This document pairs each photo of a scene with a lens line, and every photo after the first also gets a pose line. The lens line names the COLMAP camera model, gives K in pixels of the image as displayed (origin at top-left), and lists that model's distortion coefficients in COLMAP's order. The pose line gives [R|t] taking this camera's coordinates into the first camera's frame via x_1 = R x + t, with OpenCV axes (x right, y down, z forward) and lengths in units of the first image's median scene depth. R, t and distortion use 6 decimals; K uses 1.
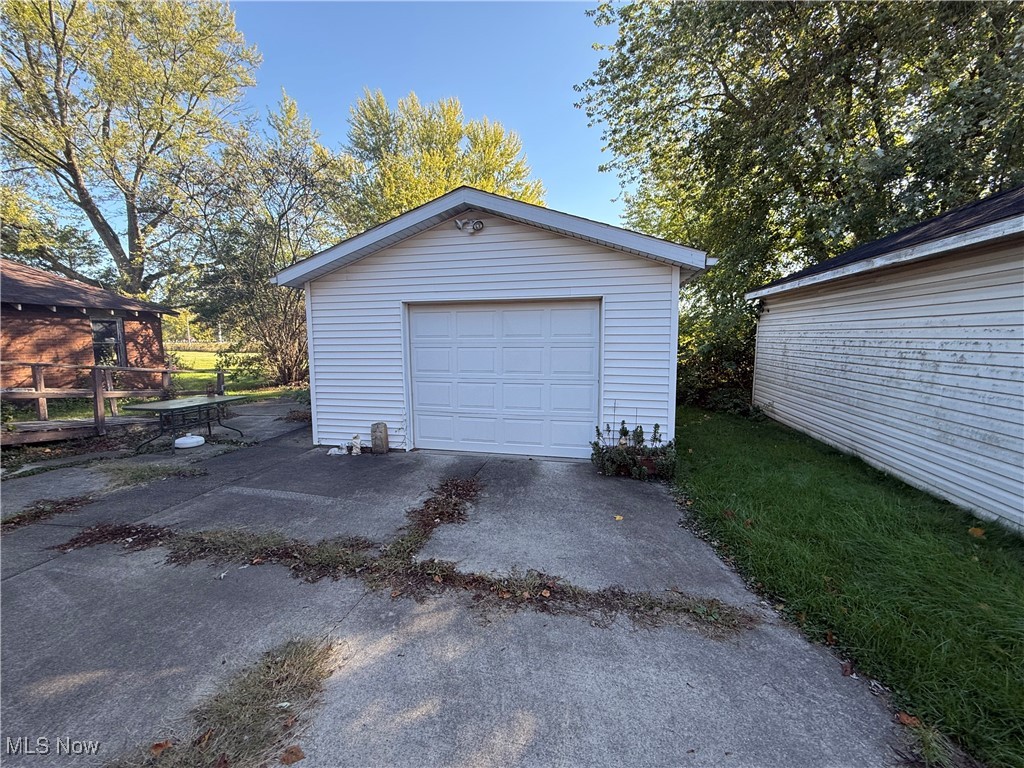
lens RADIAL K [[407.0, 0, 508.1], [0, 407.0, 384.6], [0, 0, 1]] dist [0.001200, 0.000170]
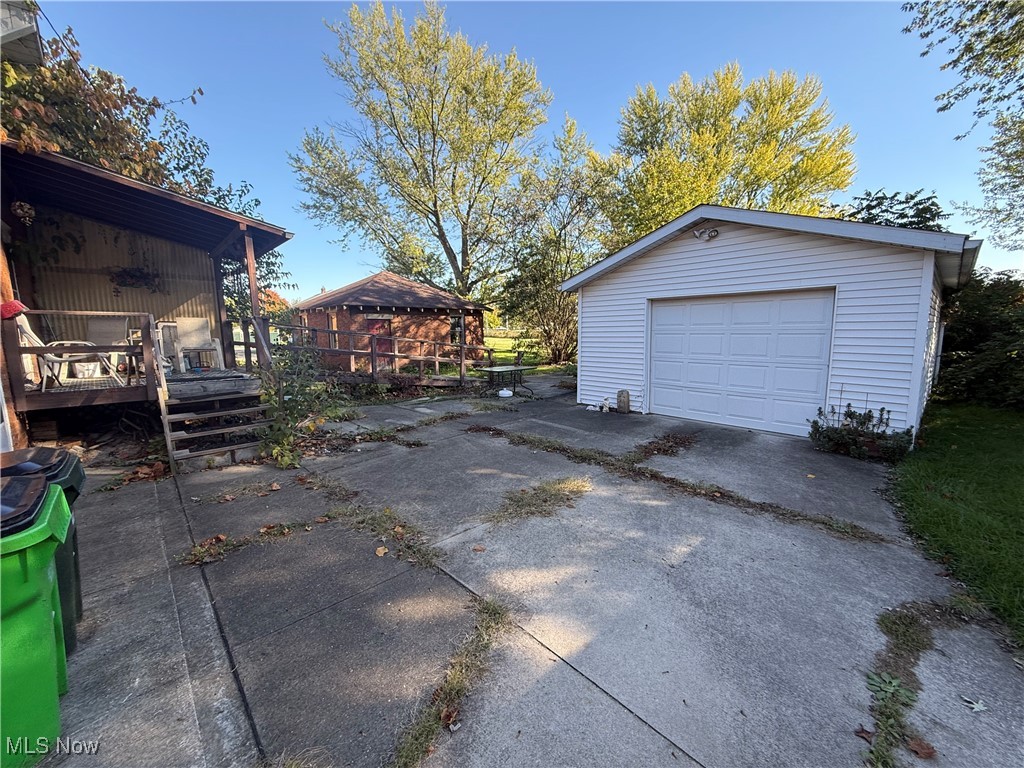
lens RADIAL K [[407.0, 0, 510.7], [0, 407.0, 380.8], [0, 0, 1]] dist [0.001200, 0.000170]
pose [[0.825027, 0.066330, -0.561187, 0.127130], [-0.053516, 0.997795, 0.039258, 0.030397], [0.562554, -0.002356, 0.826757, -0.317089]]
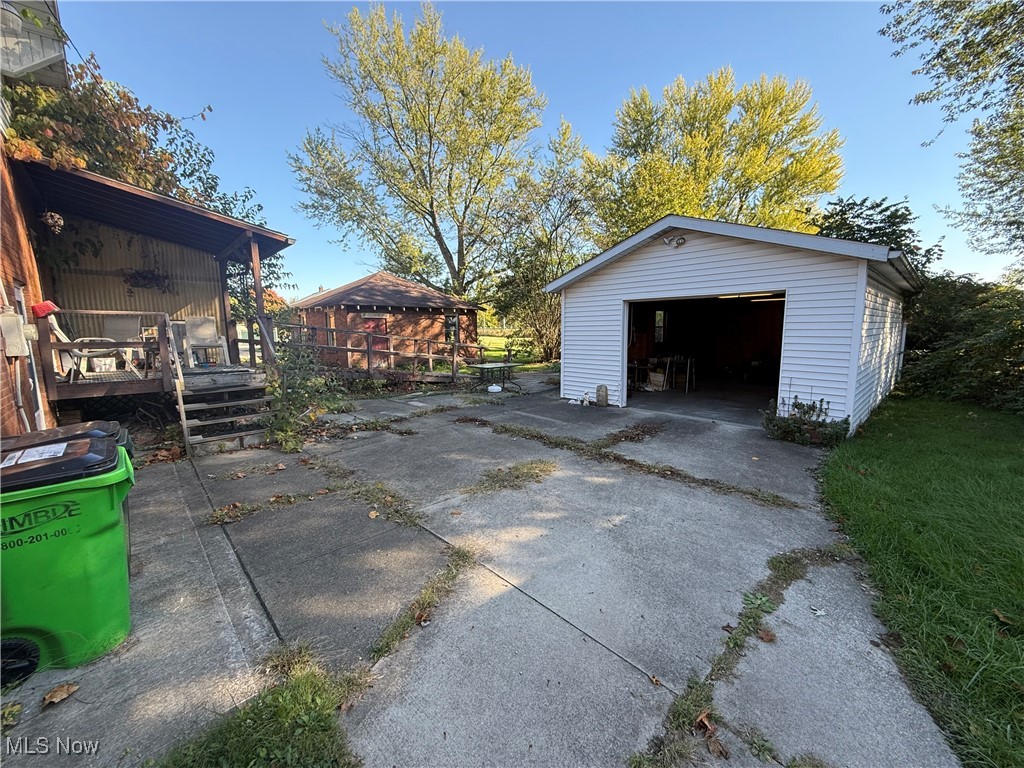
lens RADIAL K [[407.0, 0, 510.3], [0, 407.0, 379.3], [0, 0, 1]] dist [0.001200, 0.000170]
pose [[0.827389, 0.067323, -0.557580, 0.216709], [-0.055784, 0.997731, 0.037690, 0.037349], [0.558853, -0.000081, 0.829267, -0.377362]]
